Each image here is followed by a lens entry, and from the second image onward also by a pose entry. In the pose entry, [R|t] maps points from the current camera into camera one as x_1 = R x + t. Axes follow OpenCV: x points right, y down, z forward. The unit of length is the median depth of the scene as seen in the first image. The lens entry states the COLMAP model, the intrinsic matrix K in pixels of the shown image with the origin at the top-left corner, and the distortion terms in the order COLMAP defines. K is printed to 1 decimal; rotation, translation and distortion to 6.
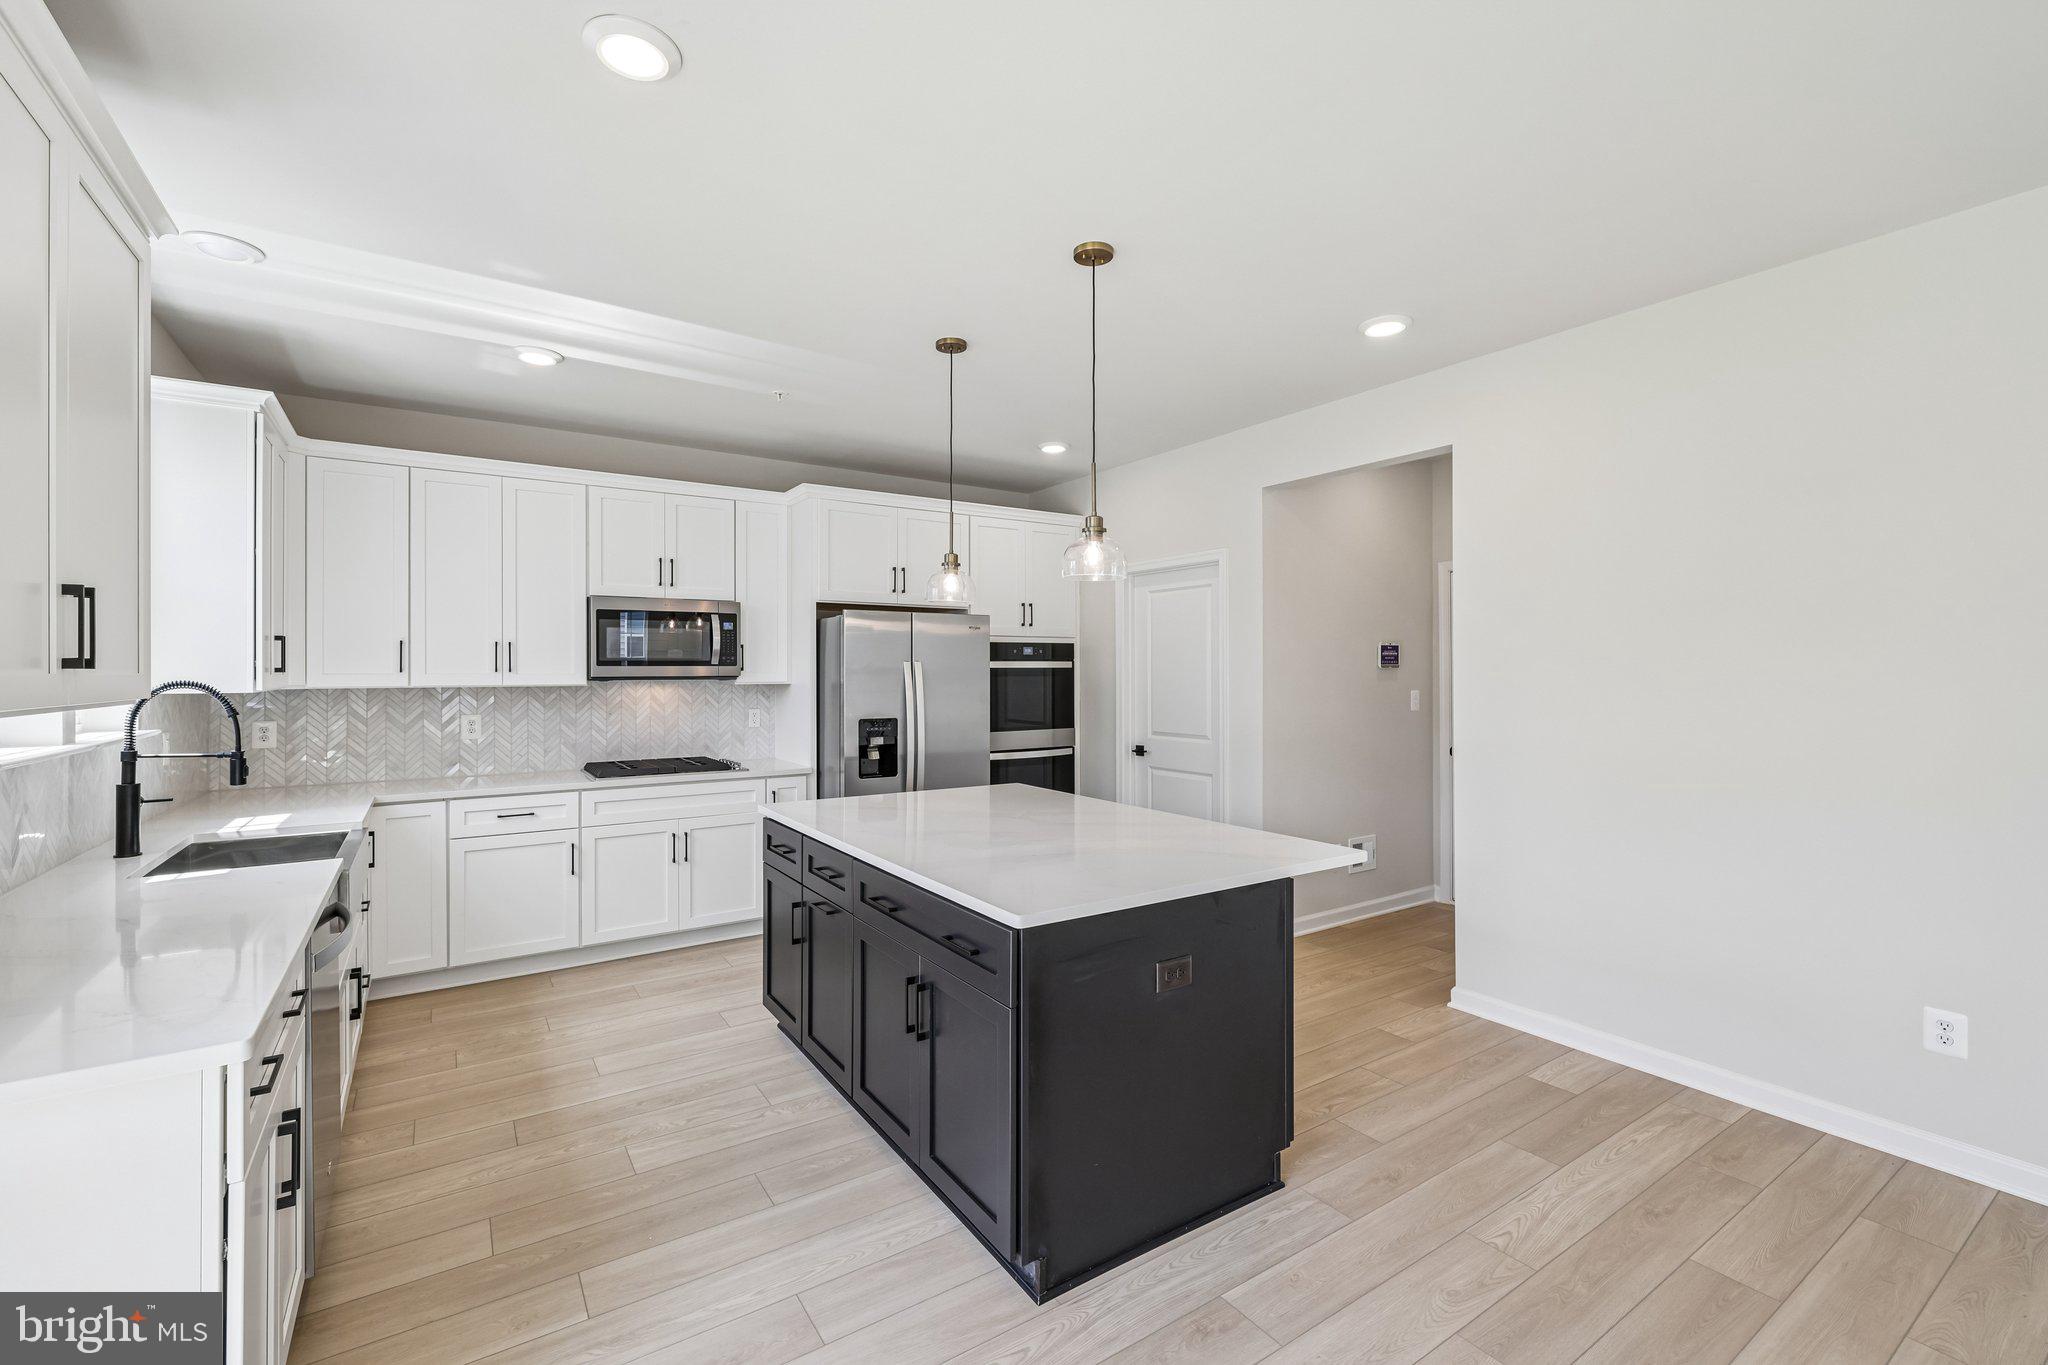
lens RADIAL K [[868.8, 0, 1009.5], [0, 868.8, 673.3], [0, 0, 1]] dist [-0.000621, 0.001407]
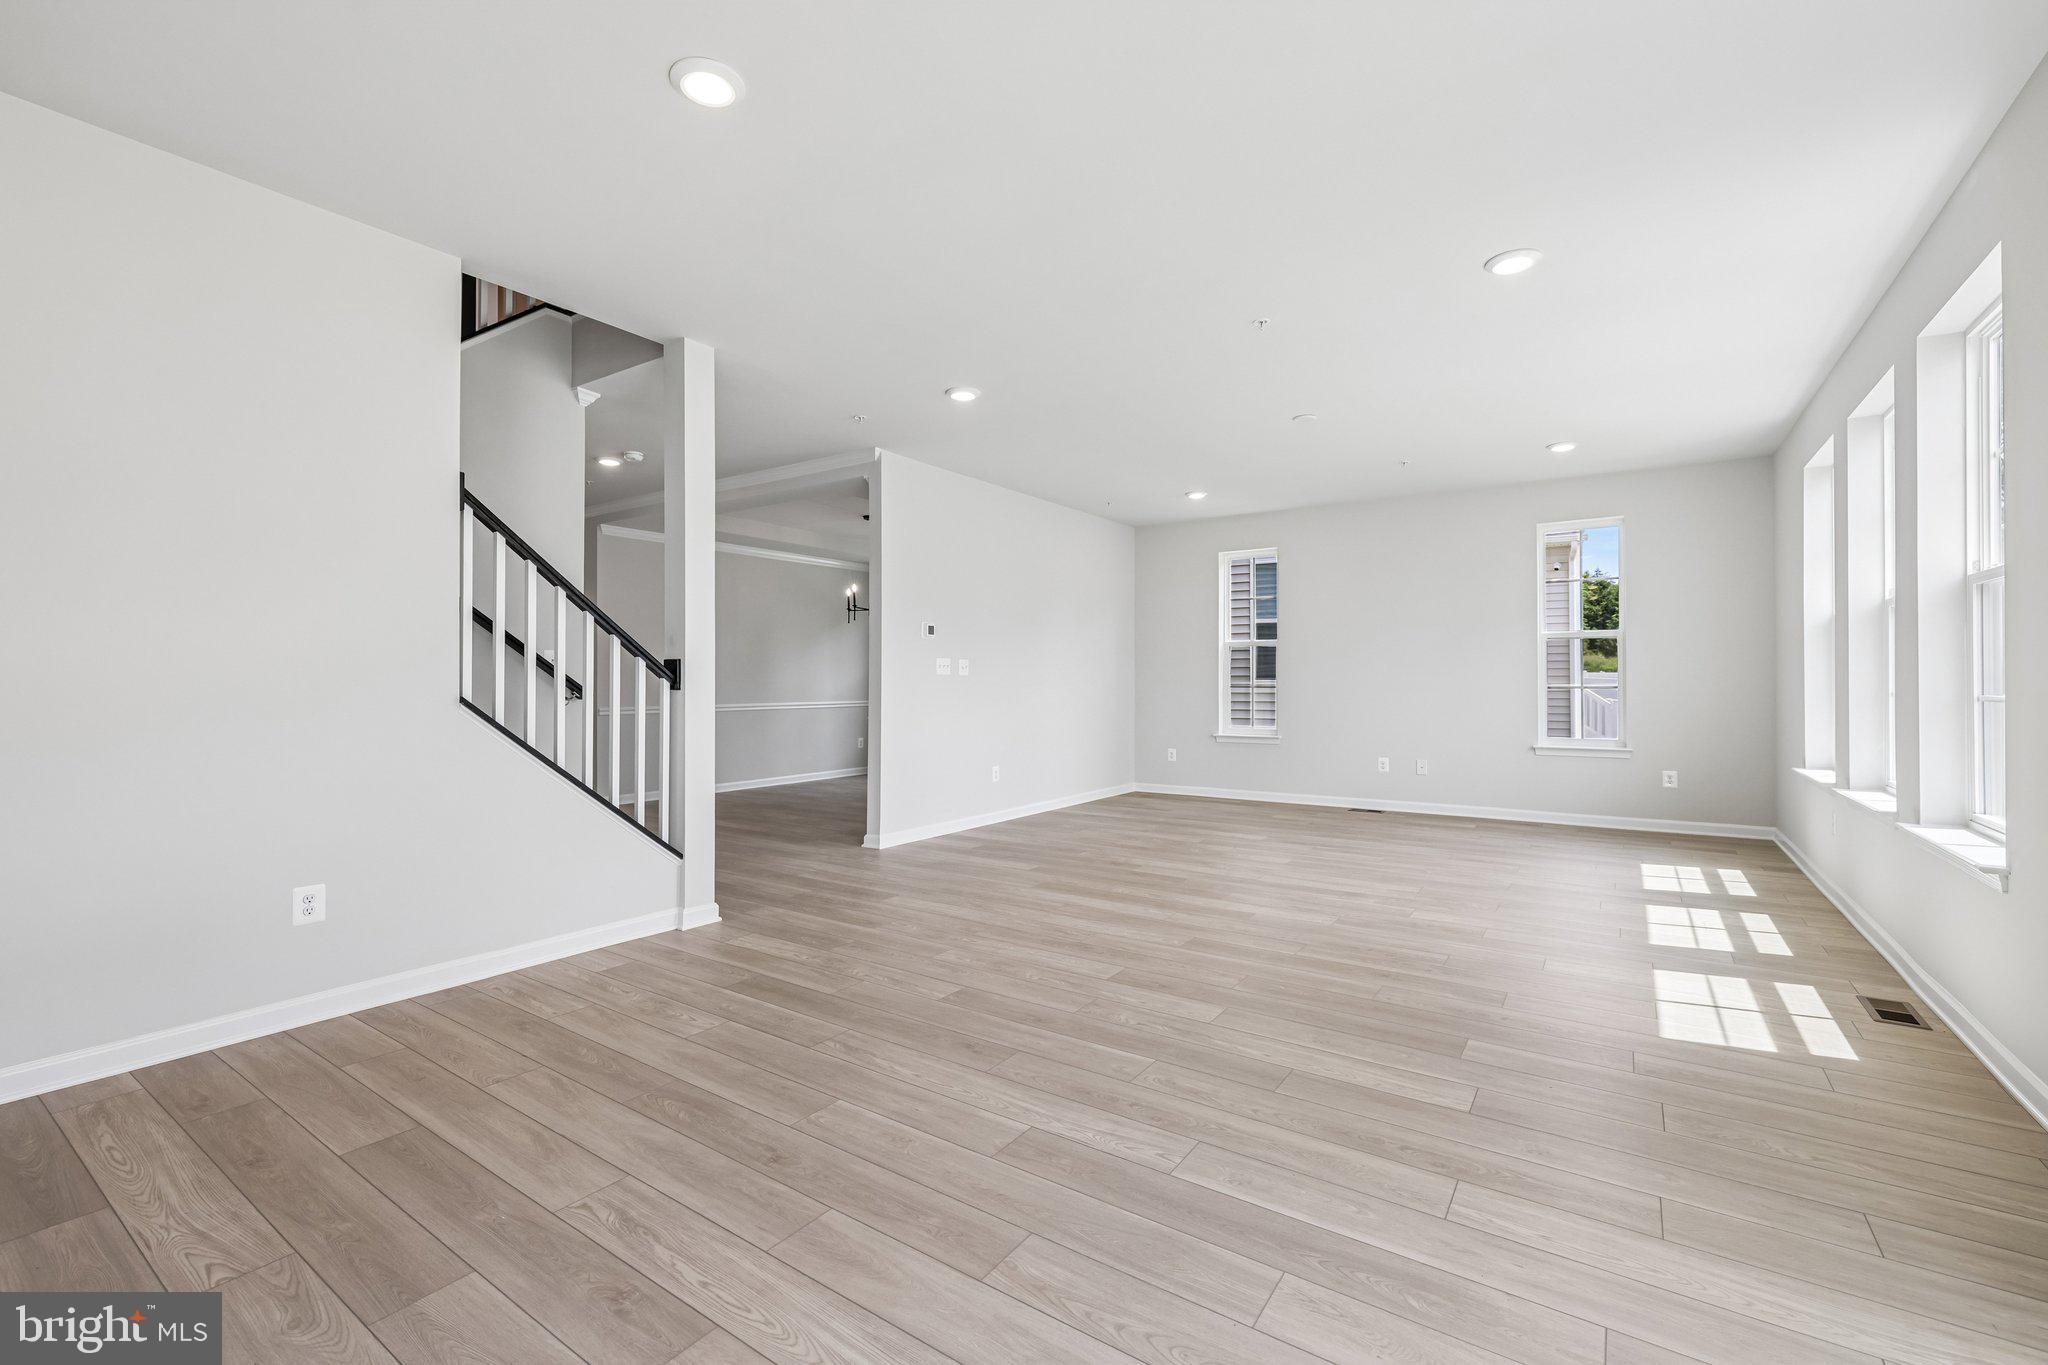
lens RADIAL K [[868.8, 0, 1015.5], [0, 868.8, 687.6], [0, 0, 1]] dist [-0.000621, 0.001407]
pose [[-0.373525, -0.005331, 0.927605, -0.257032], [0.002149, 0.999976, 0.006612, 0.084706], [-0.927618, 0.004463, -0.373504, 0.403634]]
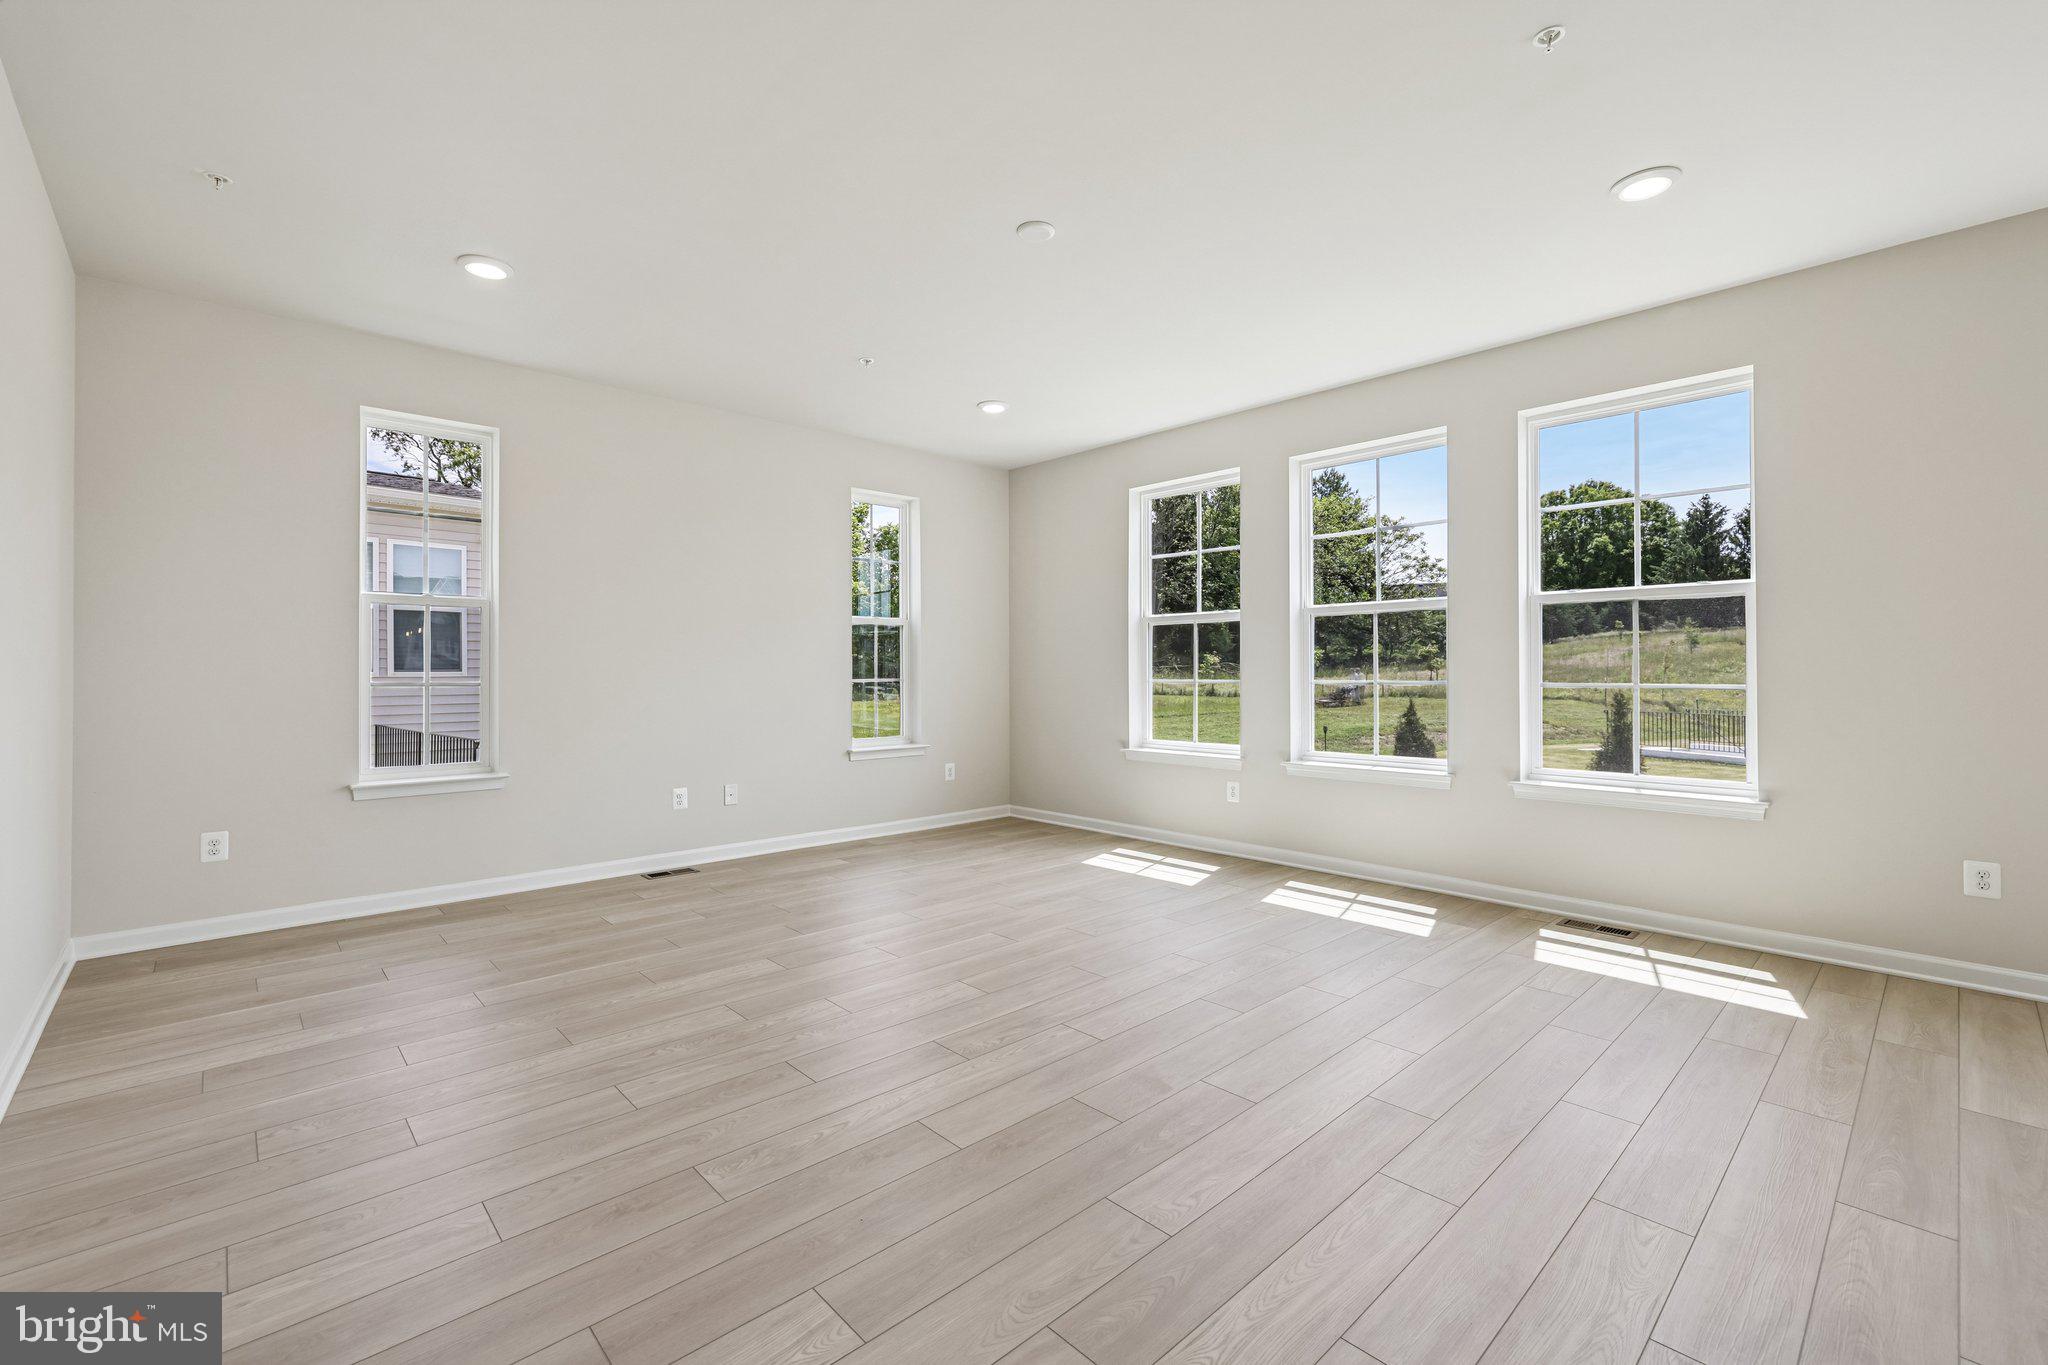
lens RADIAL K [[868.8, 0, 1018.3], [0, 868.8, 671.6], [0, 0, 1]] dist [-0.000621, 0.001407]
pose [[-0.986895, 0.001543, -0.161358, 1.143728], [0.001802, 0.999997, -0.001458, 0.085349], [0.161355, -0.001730, -0.986895, 0.248596]]
